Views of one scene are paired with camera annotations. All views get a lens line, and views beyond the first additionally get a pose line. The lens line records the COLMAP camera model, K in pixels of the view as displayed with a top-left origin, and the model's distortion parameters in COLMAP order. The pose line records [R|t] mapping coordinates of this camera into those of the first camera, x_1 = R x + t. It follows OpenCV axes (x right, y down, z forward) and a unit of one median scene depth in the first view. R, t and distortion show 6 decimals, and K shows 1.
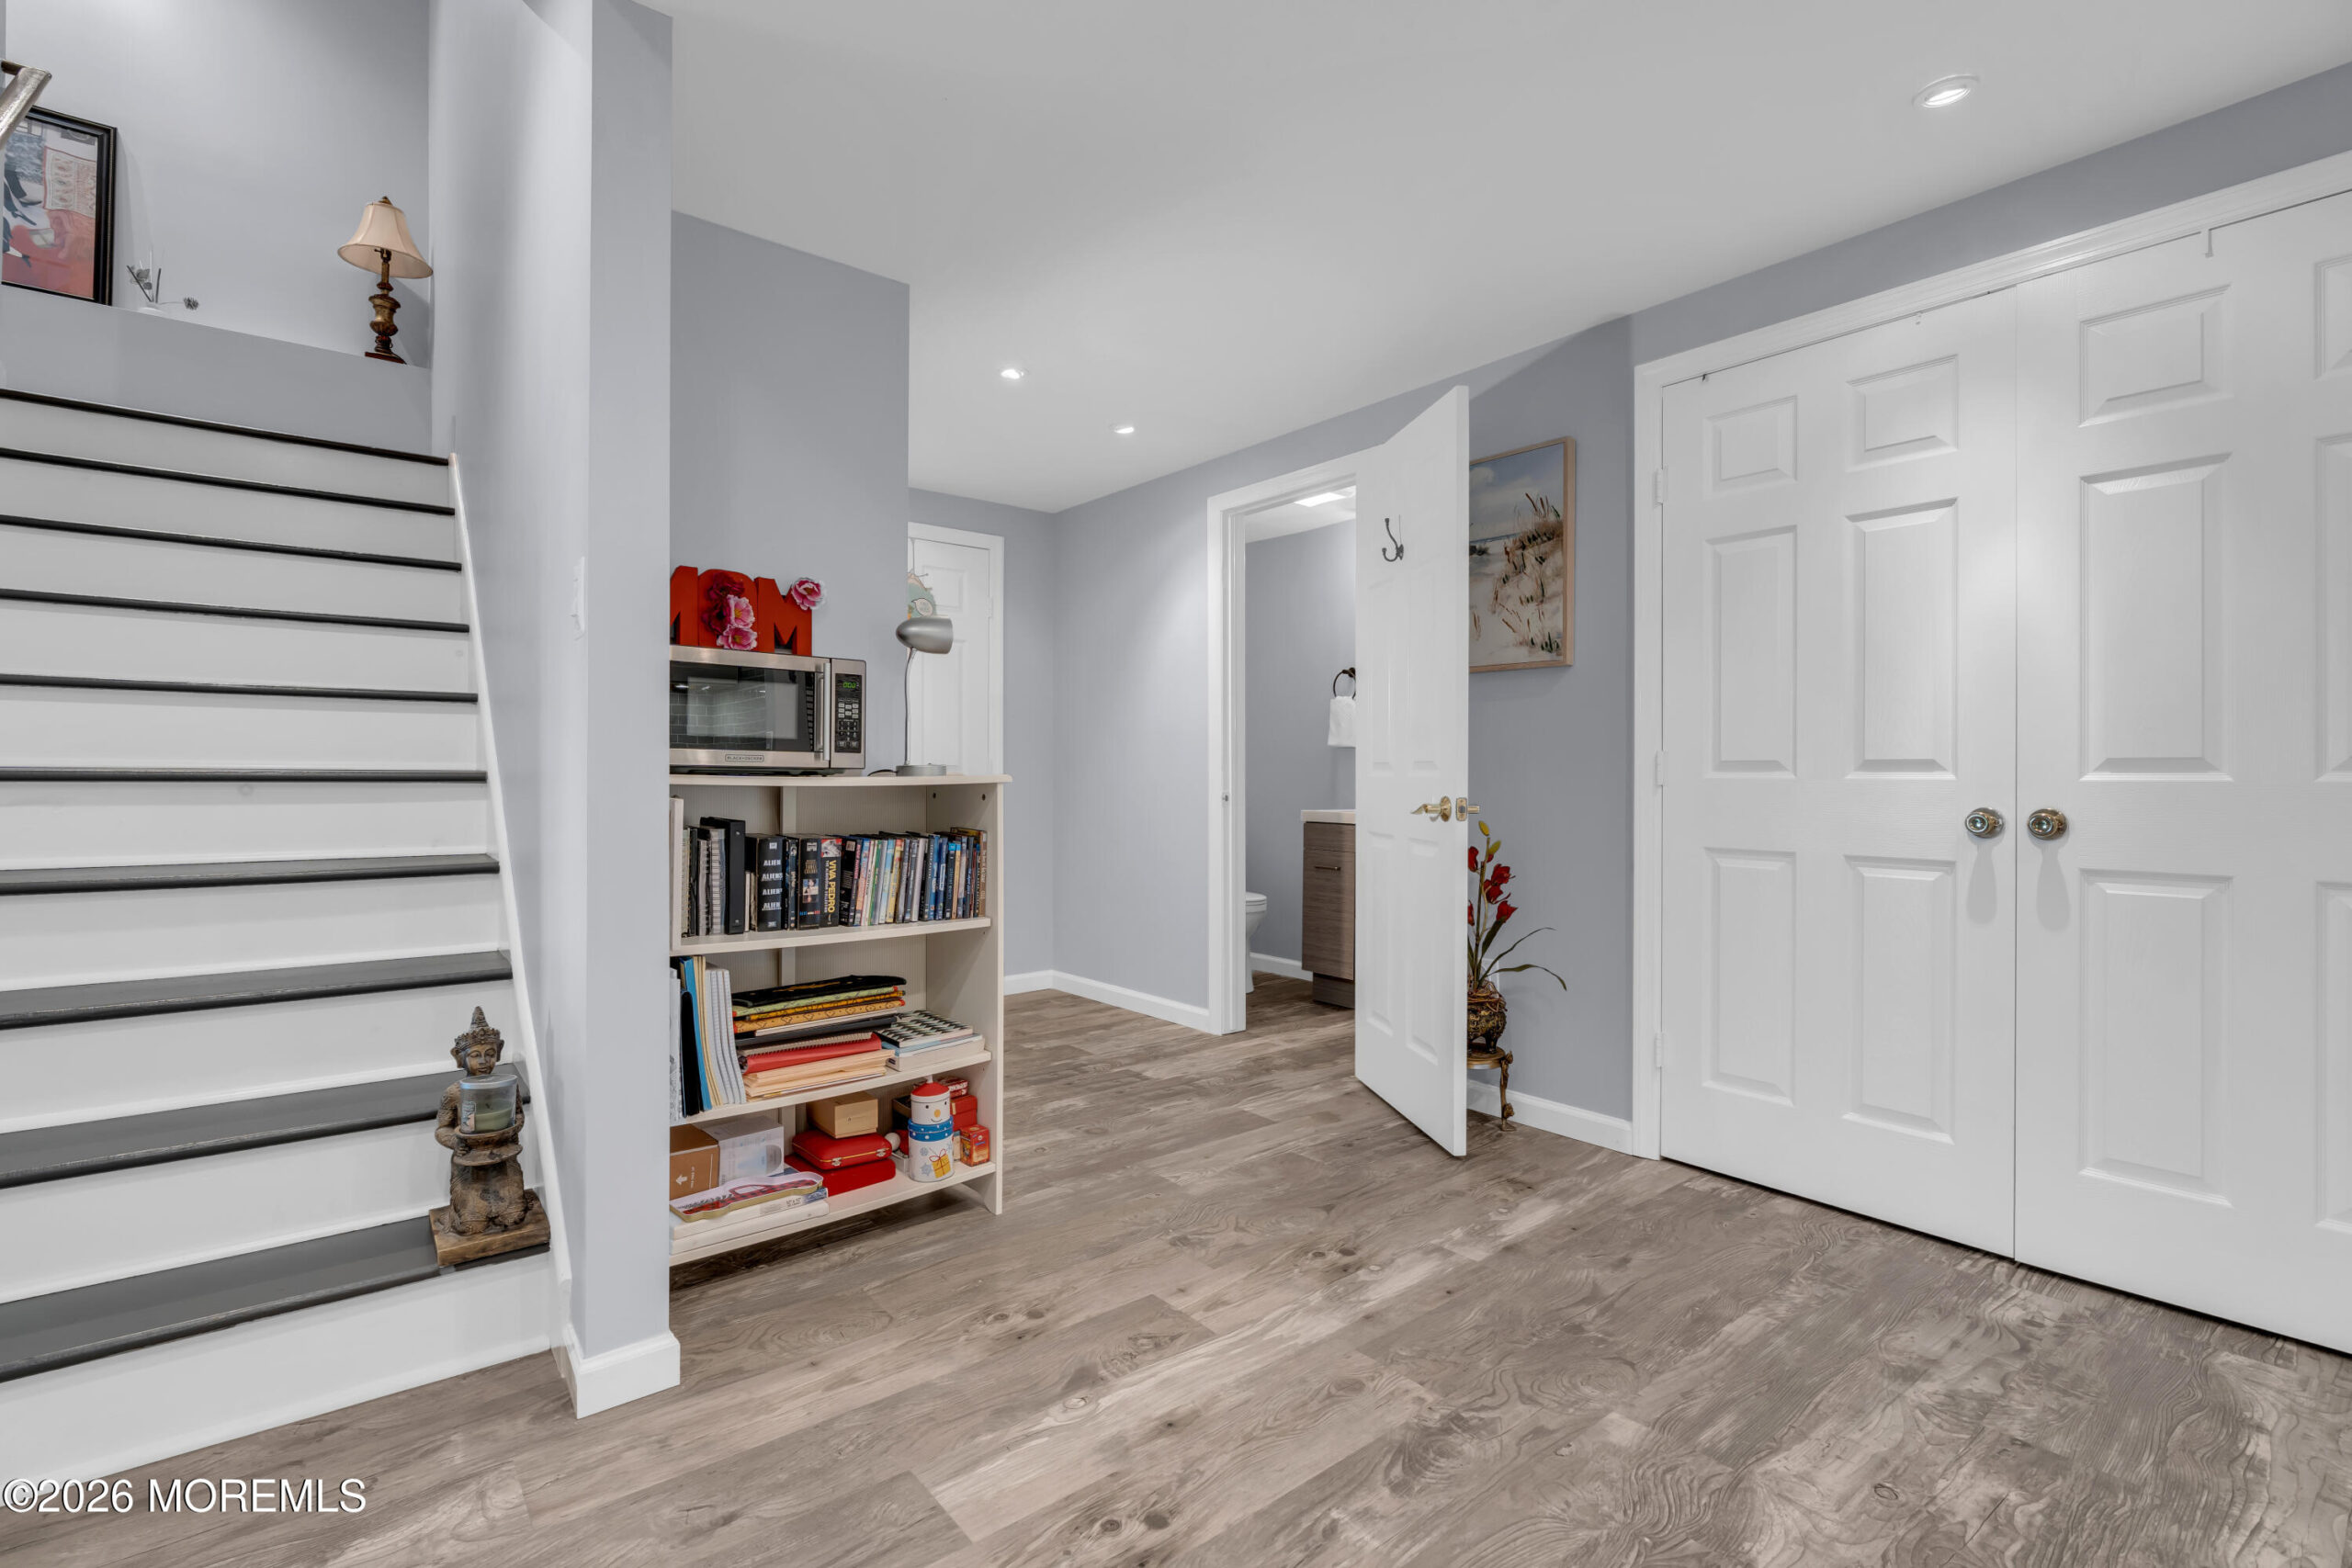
lens RADIAL K [[1061.9, 0, 1164.2], [0, 1061.9, 773.0], [0, 0, 1]] dist [-0.007794, 0.003098]
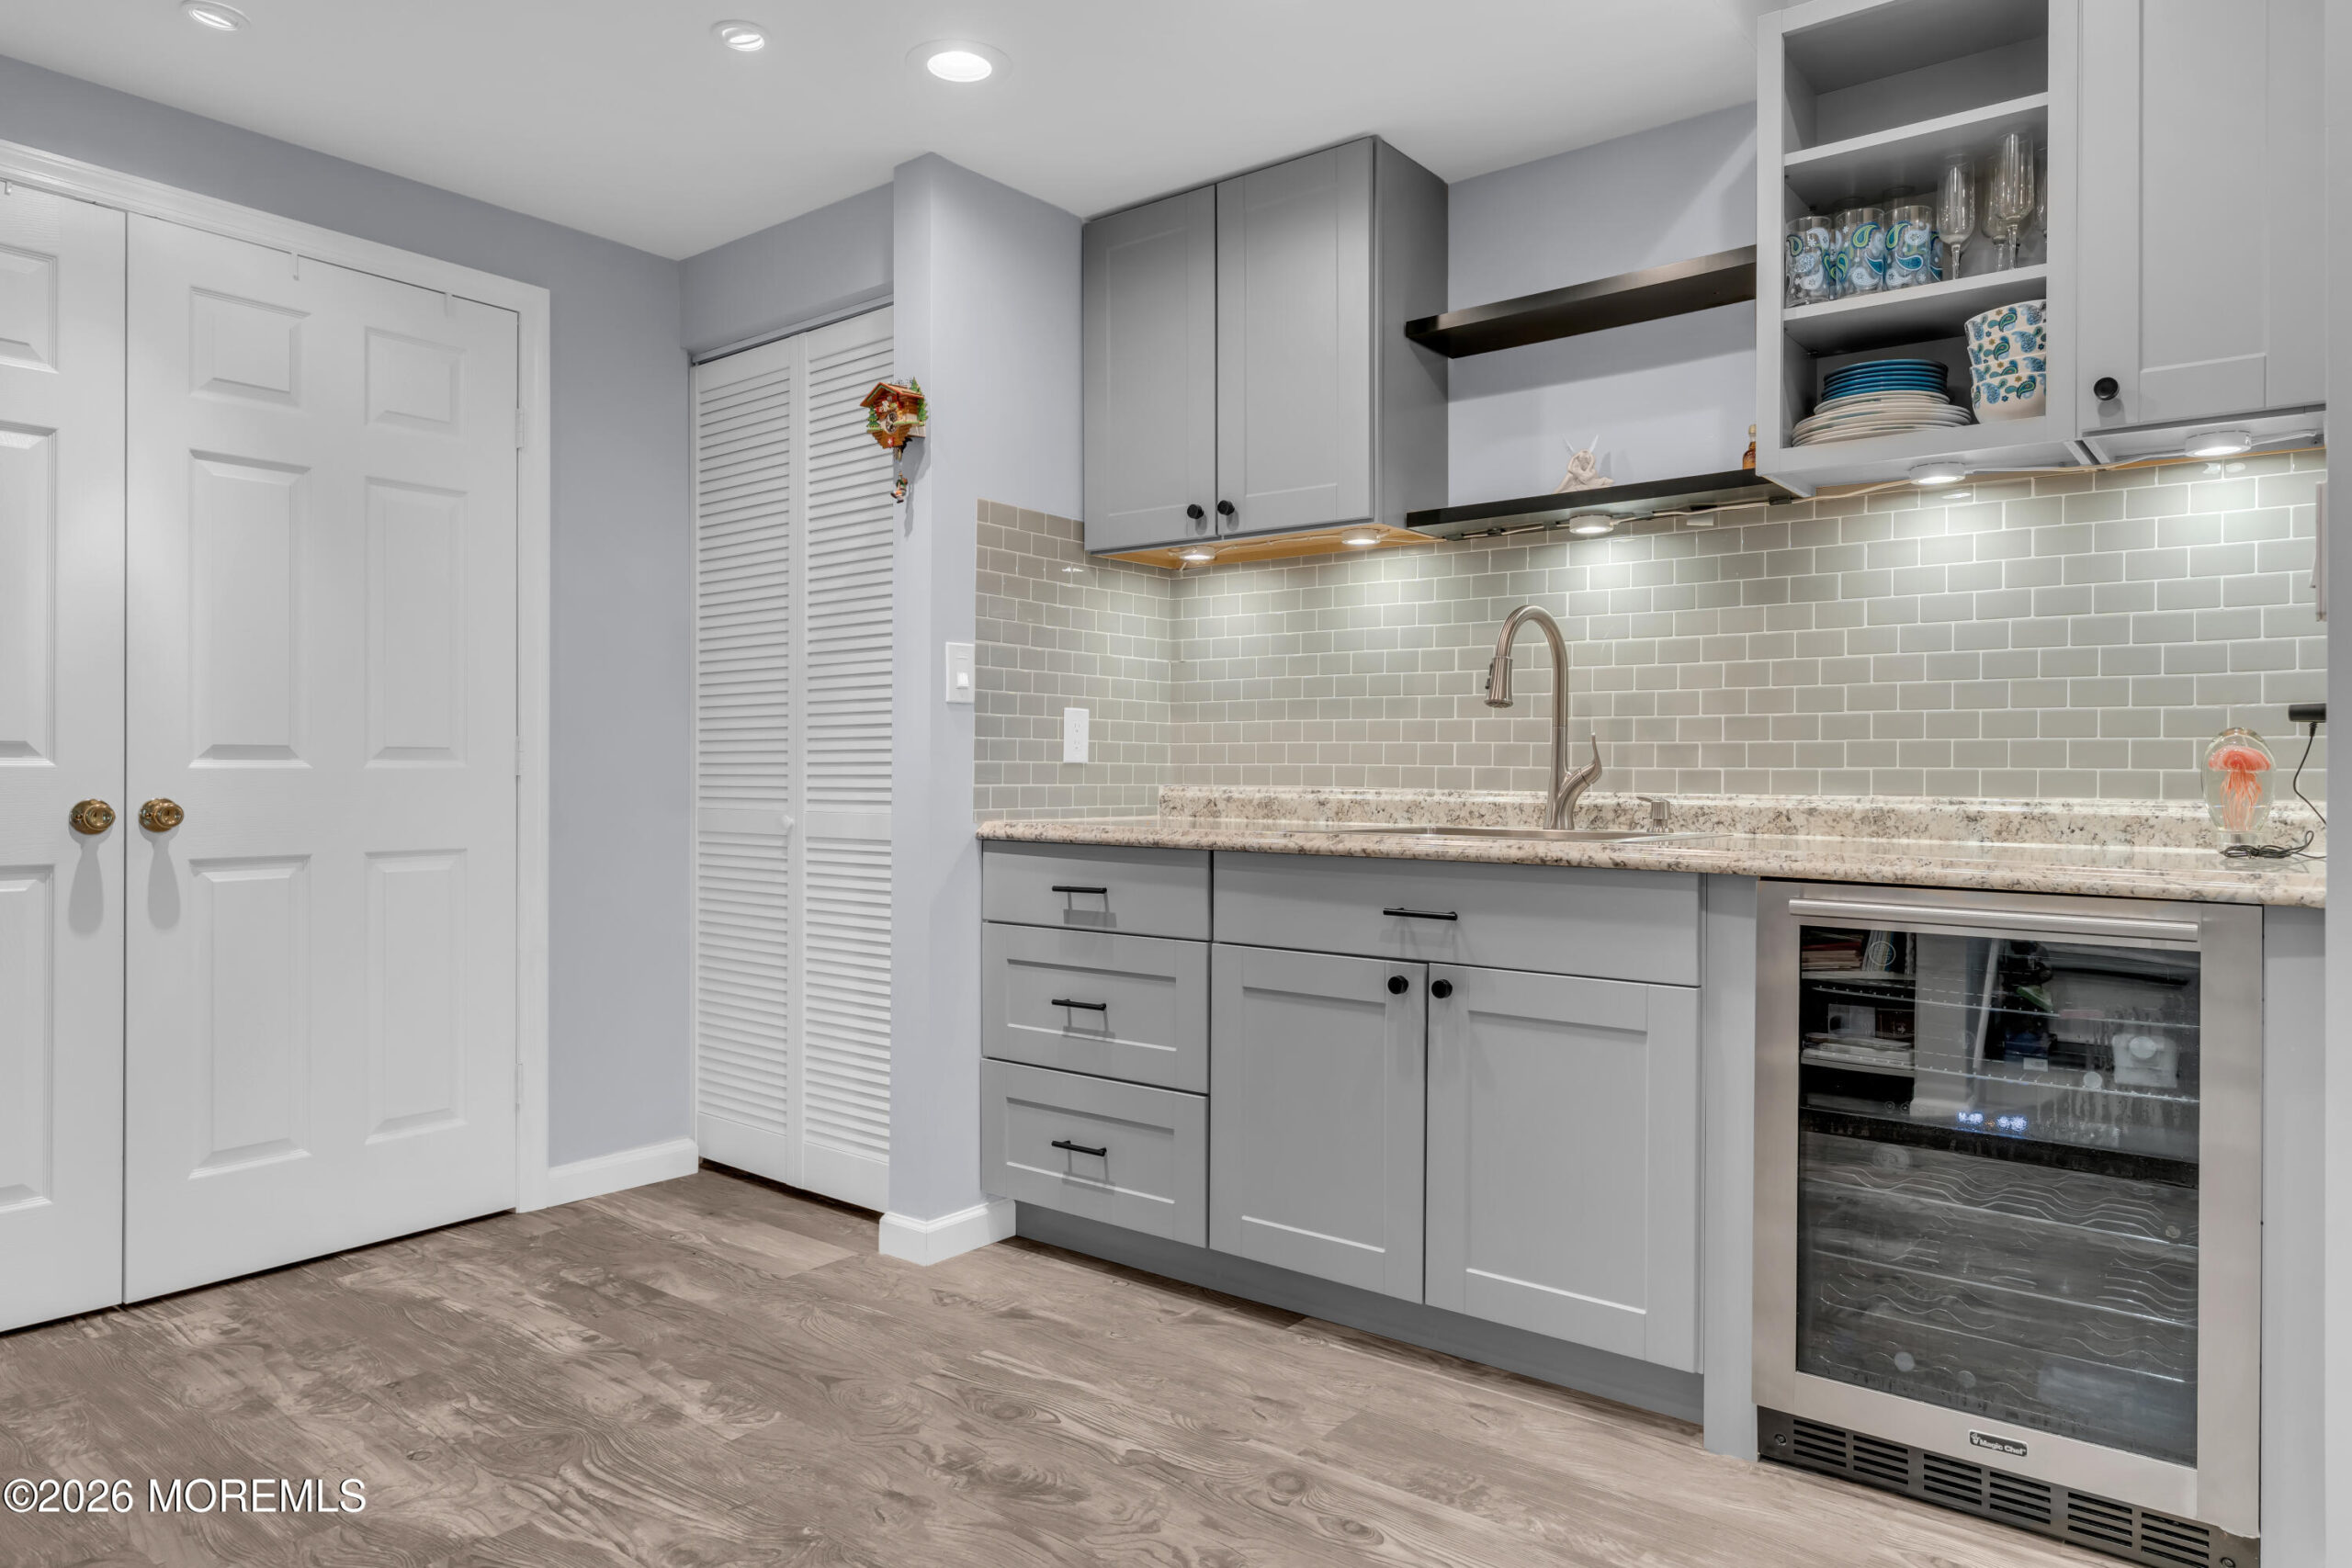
lens RADIAL K [[1478.0, 0, 1179.5], [0, 1478.0, 765.5], [0, 0, 1]] dist [-0.005559, 0.004204]
pose [[-0.235945, 0.003880, 0.971759, -0.634825], [-0.006434, 0.999964, -0.005555, 0.006962], [-0.971745, -0.007563, -0.235911, 0.443314]]
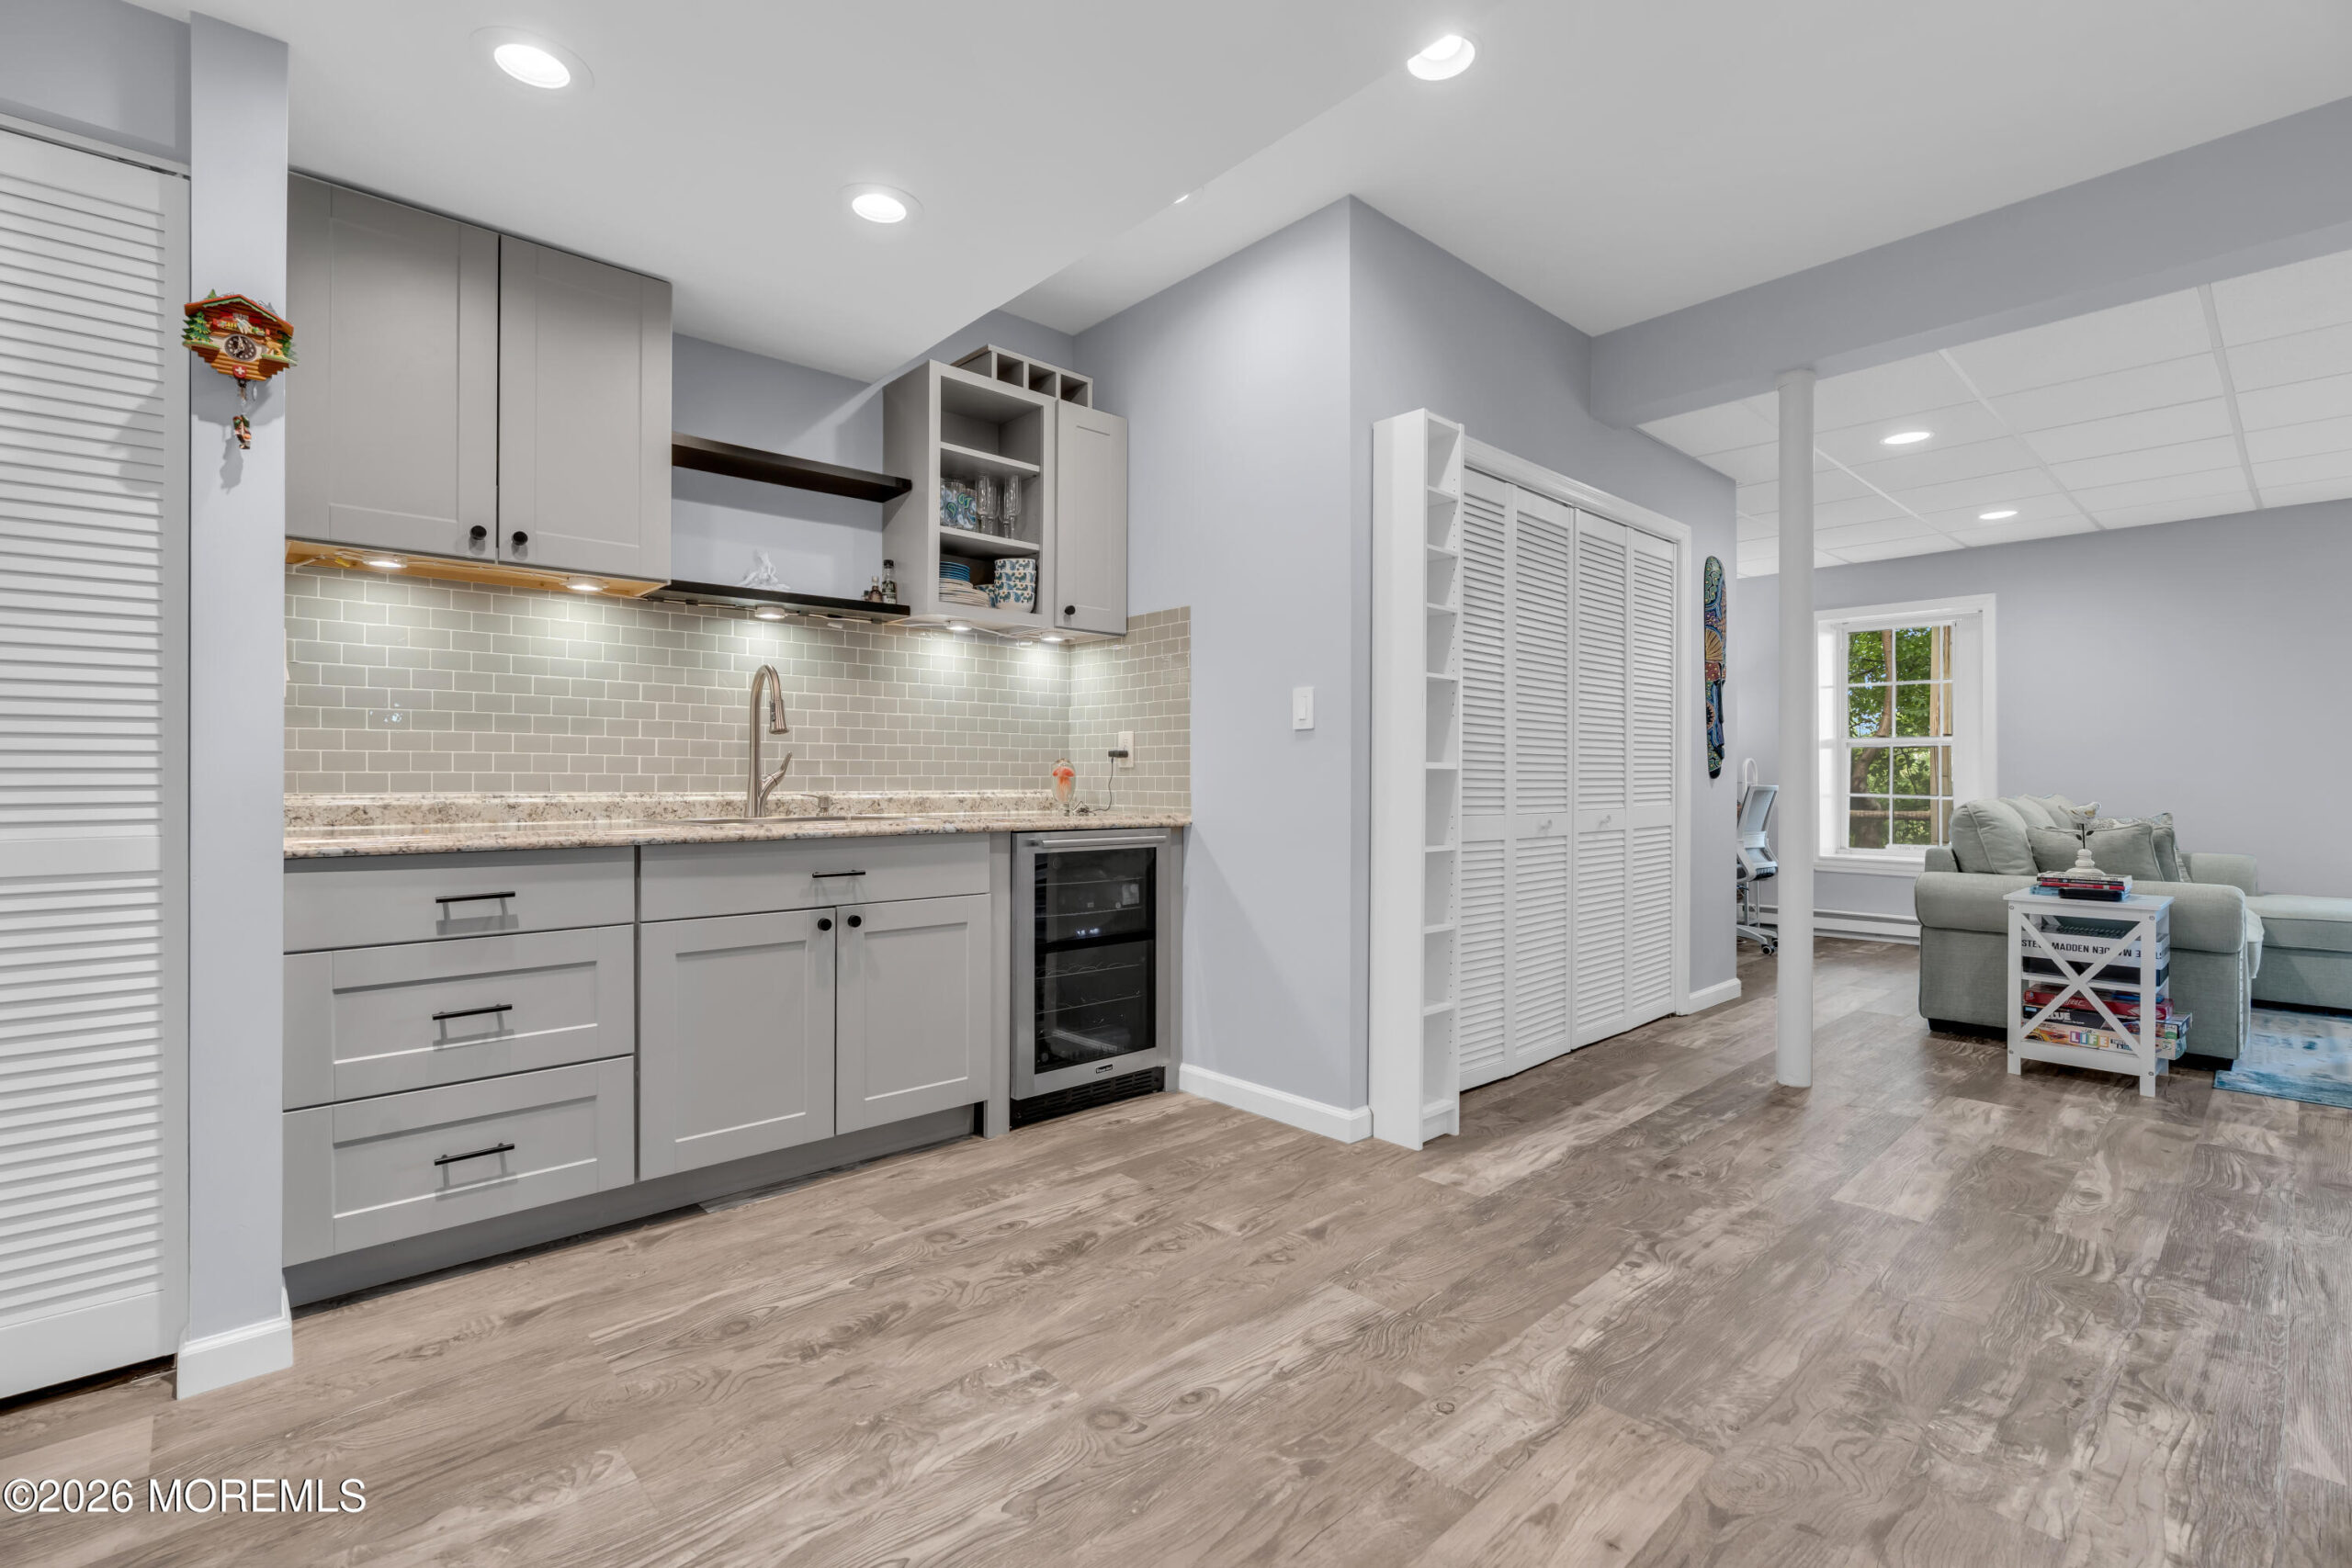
lens RADIAL K [[1061.9, 0, 1178.5], [0, 1061.9, 774.8], [0, 0, 1]] dist [-0.007794, 0.003098]
pose [[-0.996558, -0.001073, -0.082886, 0.159211], [-0.000718, 0.999990, -0.004313, 0.004408], [0.082890, -0.004239, -0.996550, 1.261233]]
